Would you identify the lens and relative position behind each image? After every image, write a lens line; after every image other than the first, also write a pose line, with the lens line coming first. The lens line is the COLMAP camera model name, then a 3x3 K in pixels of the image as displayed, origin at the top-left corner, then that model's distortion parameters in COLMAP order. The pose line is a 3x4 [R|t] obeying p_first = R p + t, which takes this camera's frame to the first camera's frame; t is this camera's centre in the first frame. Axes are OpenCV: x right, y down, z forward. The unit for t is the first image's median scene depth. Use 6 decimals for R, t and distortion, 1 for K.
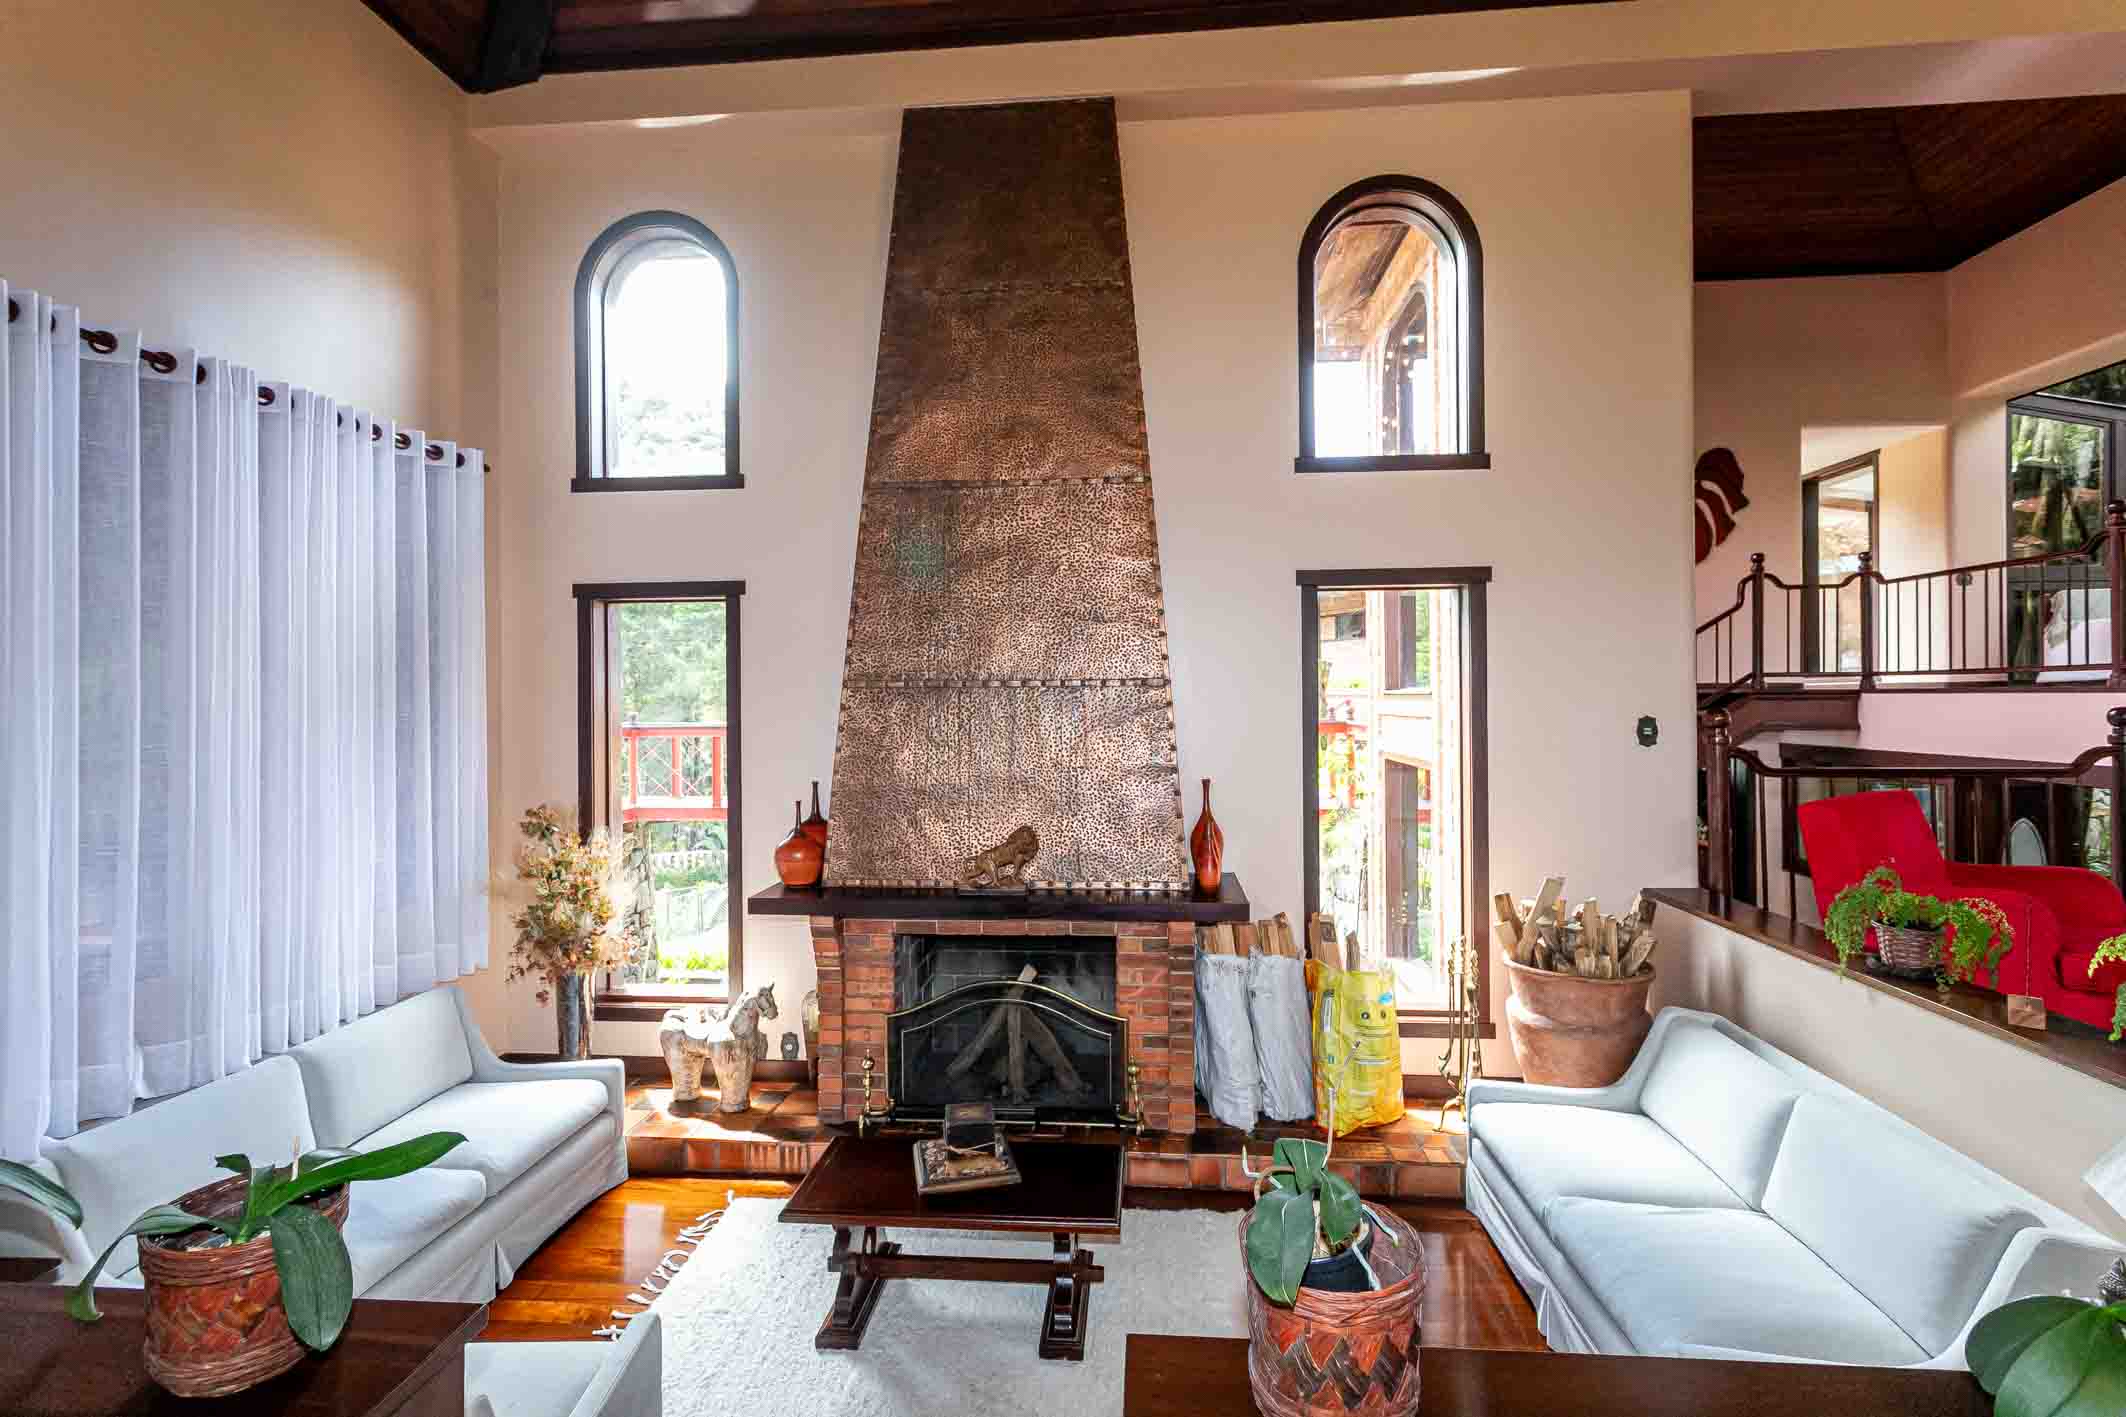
lens RADIAL K [[996.9, 0, 1061.4], [0, 996.9, 701.1], [0, 0, 1]] dist [0.000336, 0.001436]
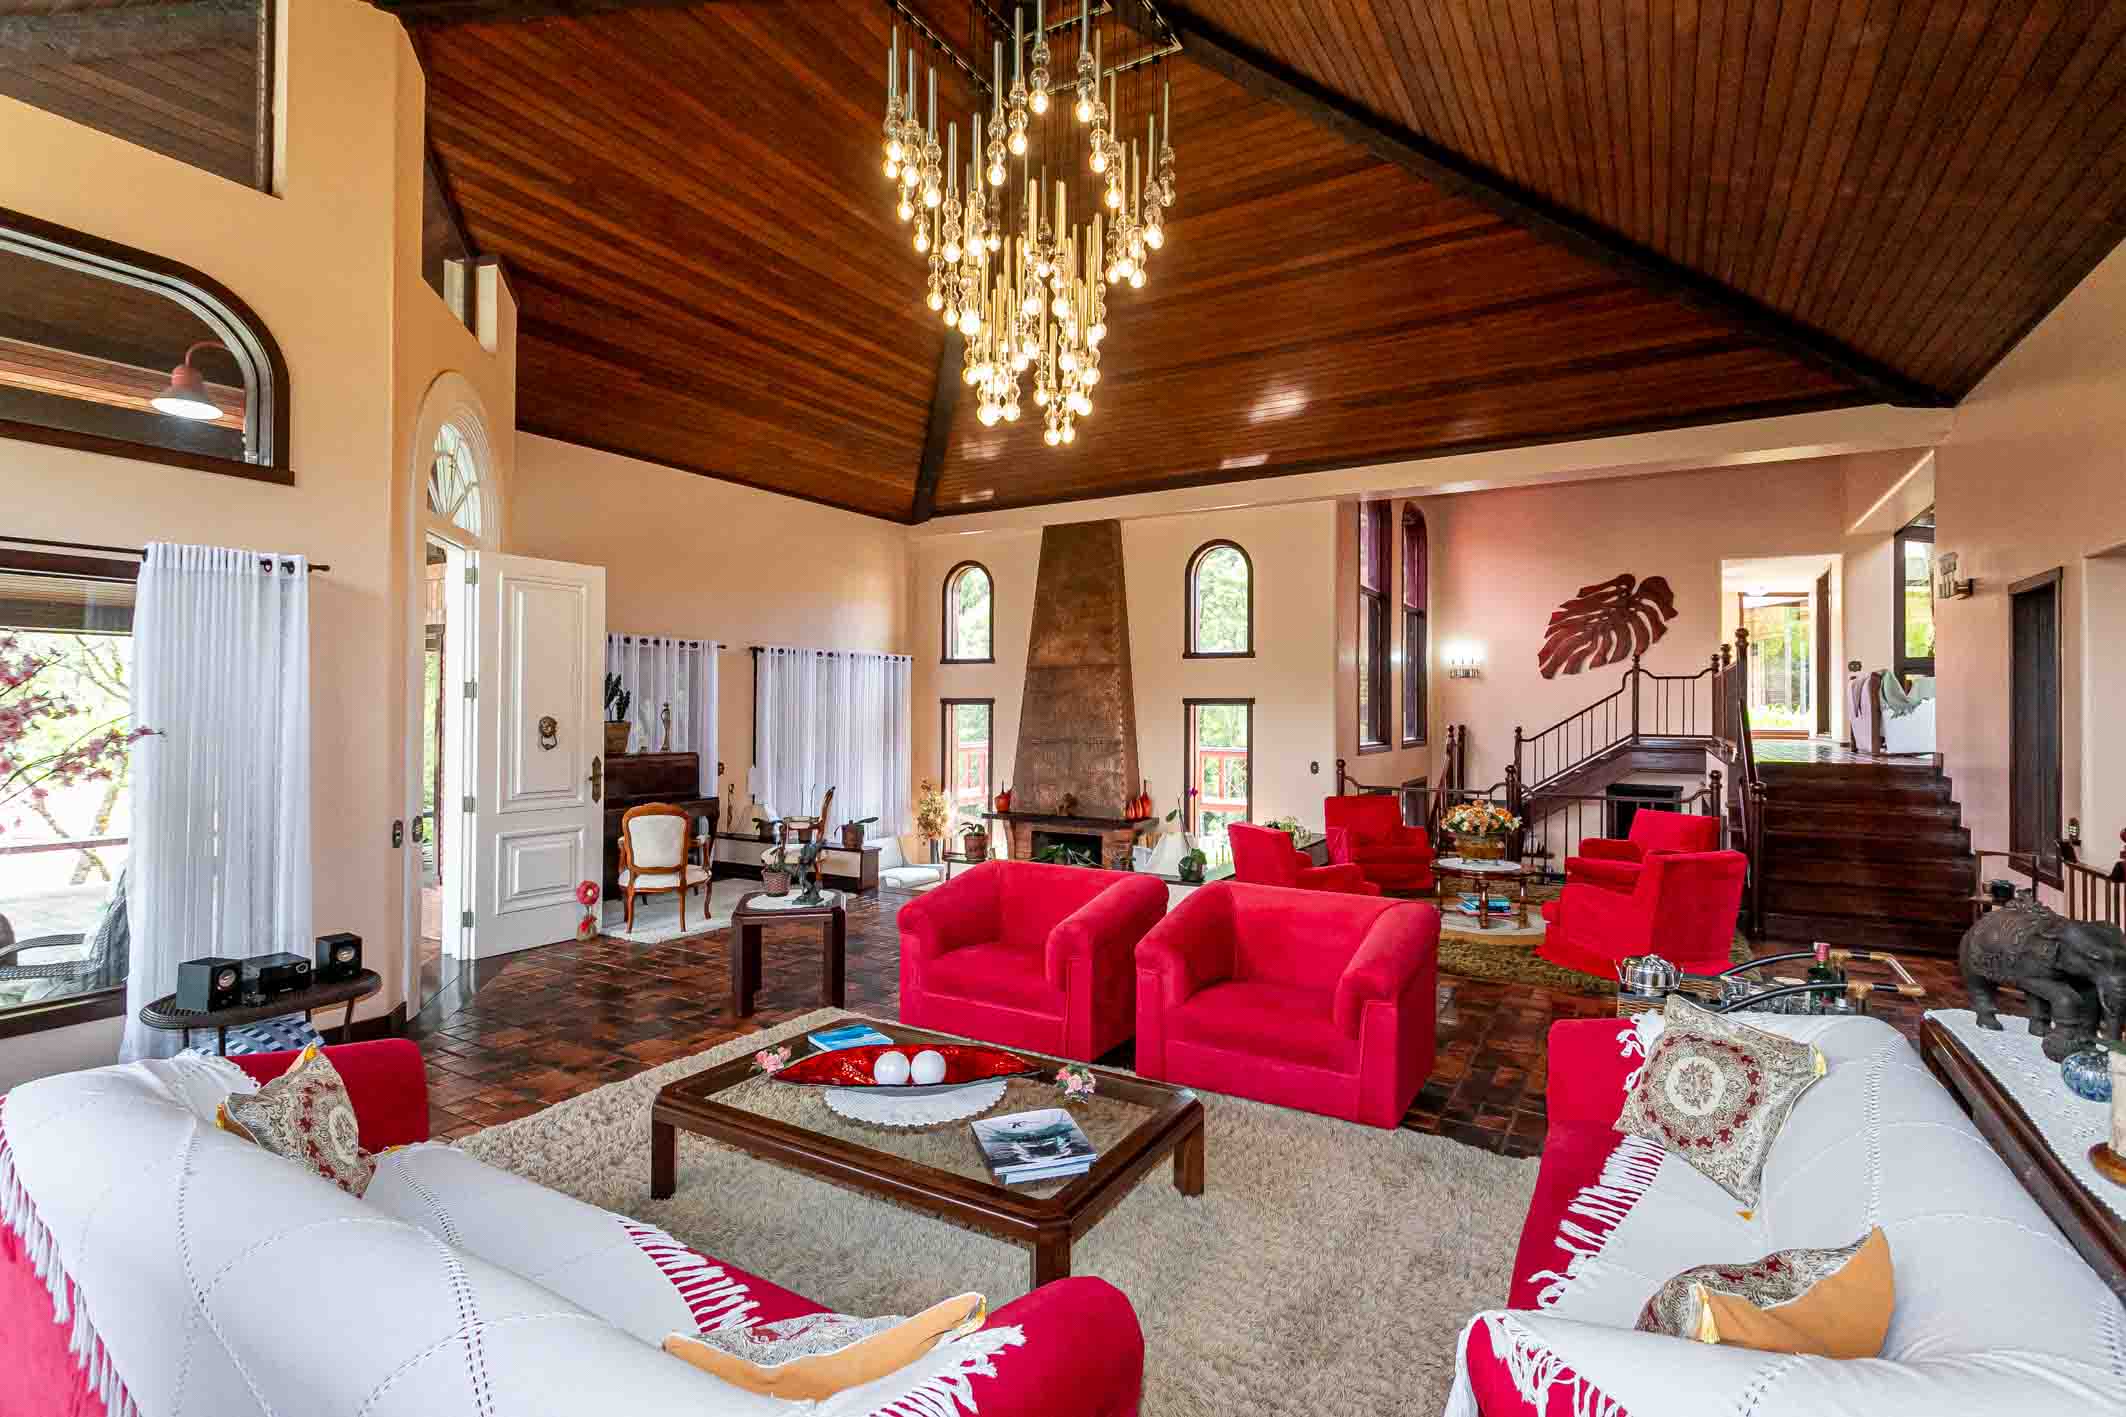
lens RADIAL K [[996.9, 0, 1070.5], [0, 996.9, 703.8], [0, 0, 1]] dist [0.000336, 0.001436]
pose [[0.906639, 0.011635, -0.421746, 1.062781], [-0.015116, 0.999874, -0.004911, -0.102610], [0.421636, 0.010828, 0.906701, -1.428639]]
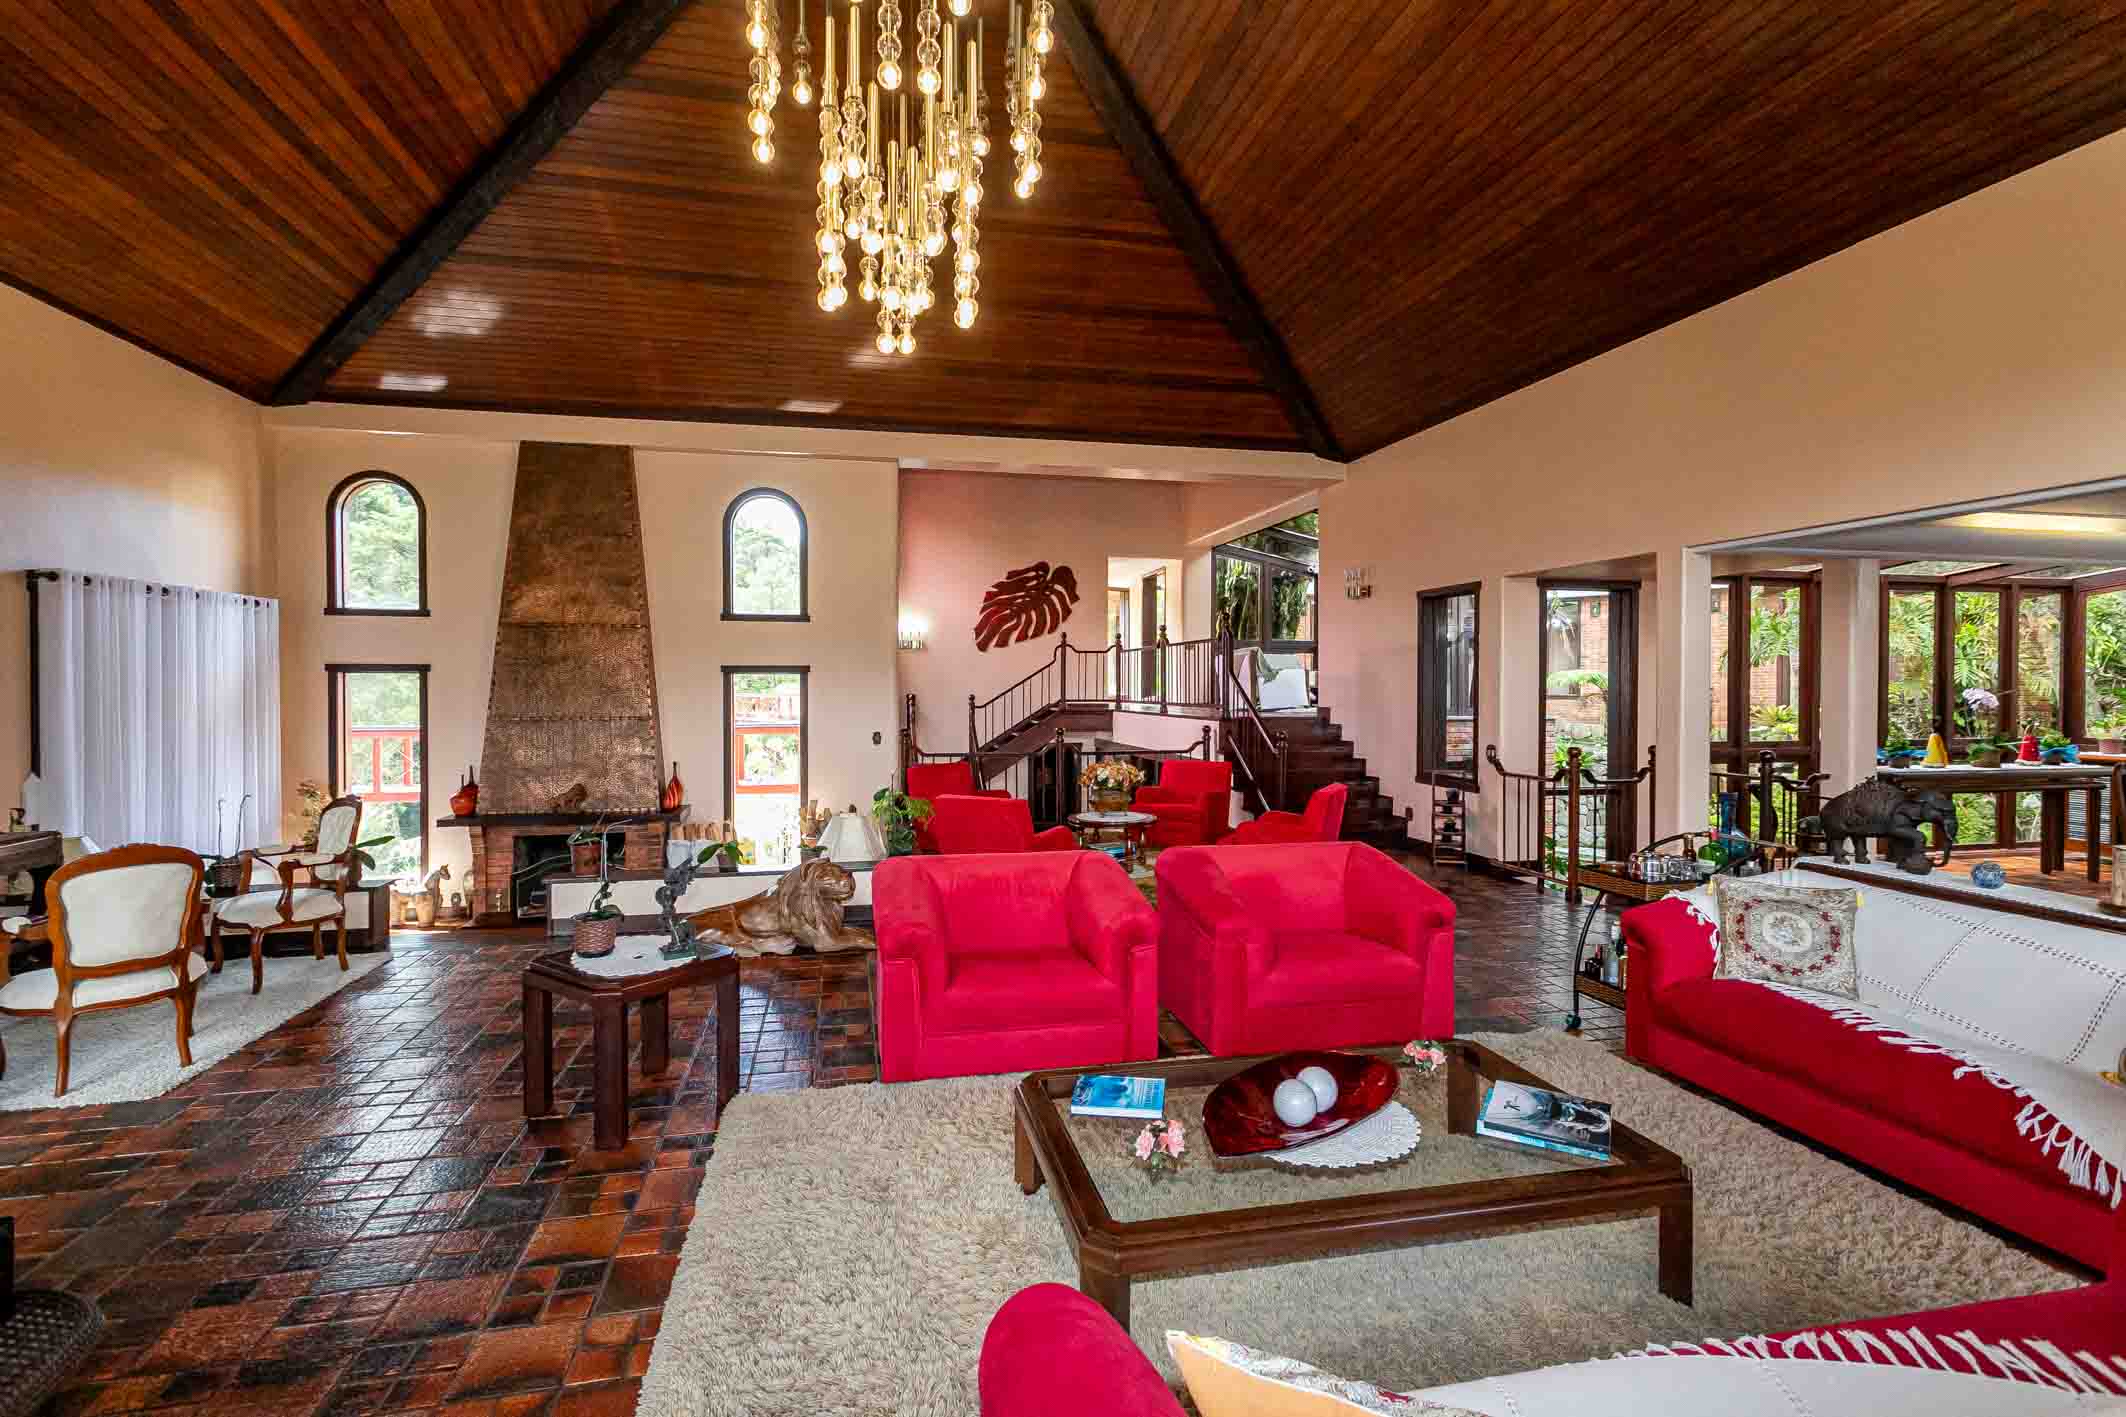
lens RADIAL K [[996.9, 0, 1064.6], [0, 996.9, 700.8], [0, 0, 1]] dist [0.000336, 0.001436]
pose [[0.951305, 0.004653, 0.308216, 0.284256], [-0.007986, 0.999922, 0.009551, -0.082357], [-0.308148, -0.011548, 0.951268, -1.341468]]
